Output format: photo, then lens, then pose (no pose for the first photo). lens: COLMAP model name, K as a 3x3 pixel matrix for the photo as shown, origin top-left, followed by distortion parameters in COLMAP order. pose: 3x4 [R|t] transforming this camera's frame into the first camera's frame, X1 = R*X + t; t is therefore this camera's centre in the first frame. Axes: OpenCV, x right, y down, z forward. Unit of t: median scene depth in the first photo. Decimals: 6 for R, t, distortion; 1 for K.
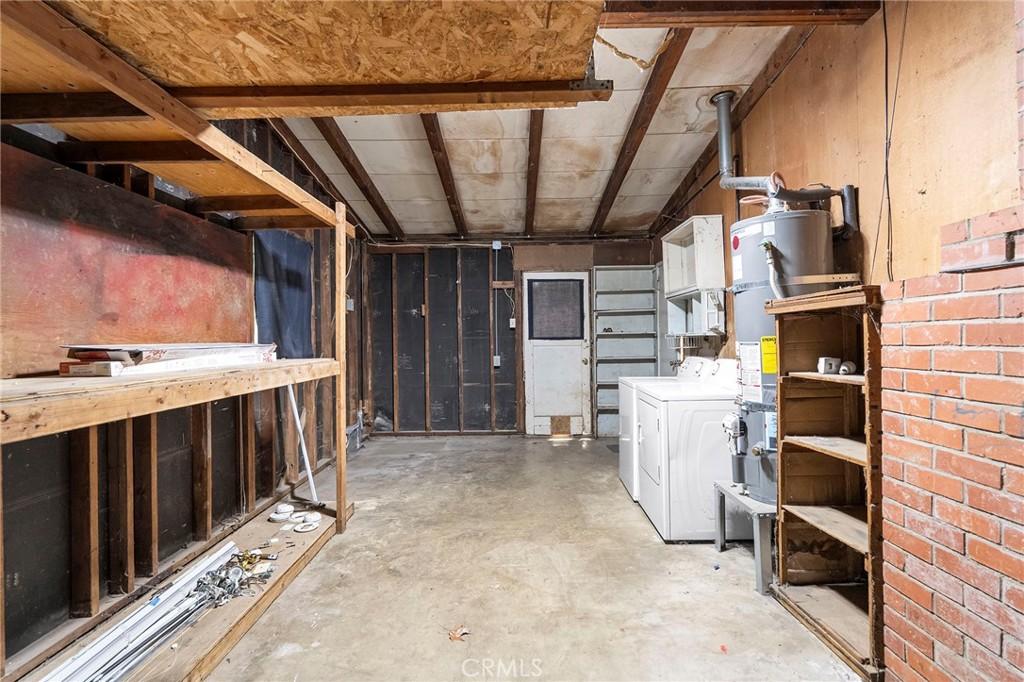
lens RADIAL K [[524.9, 0, 512.0], [0, 524.9, 341.0], [0, 0, 1]] dist [0.000031, 0.000013]
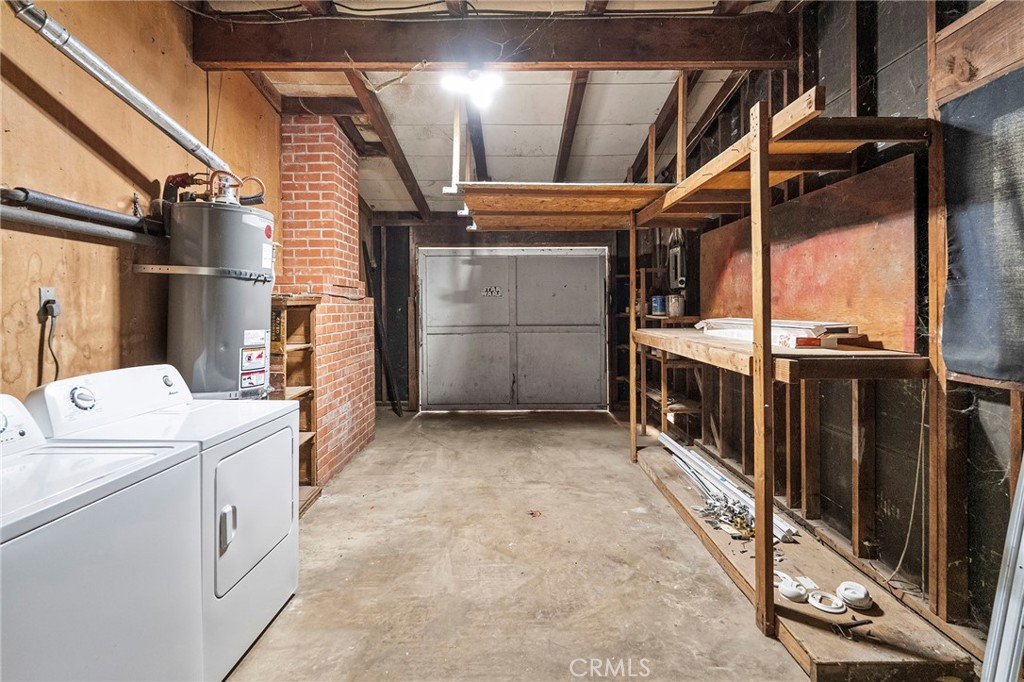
lens RADIAL K [[503.2, 0, 513.9], [0, 503.2, 306.1], [0, 0, 1]] dist [-0.000321, -0.000035]
pose [[-0.999802, 0.018895, -0.006256, -0.018558], [0.018851, 0.999798, 0.006933, -0.021256], [0.006385, 0.006814, -0.999956, 1.013322]]
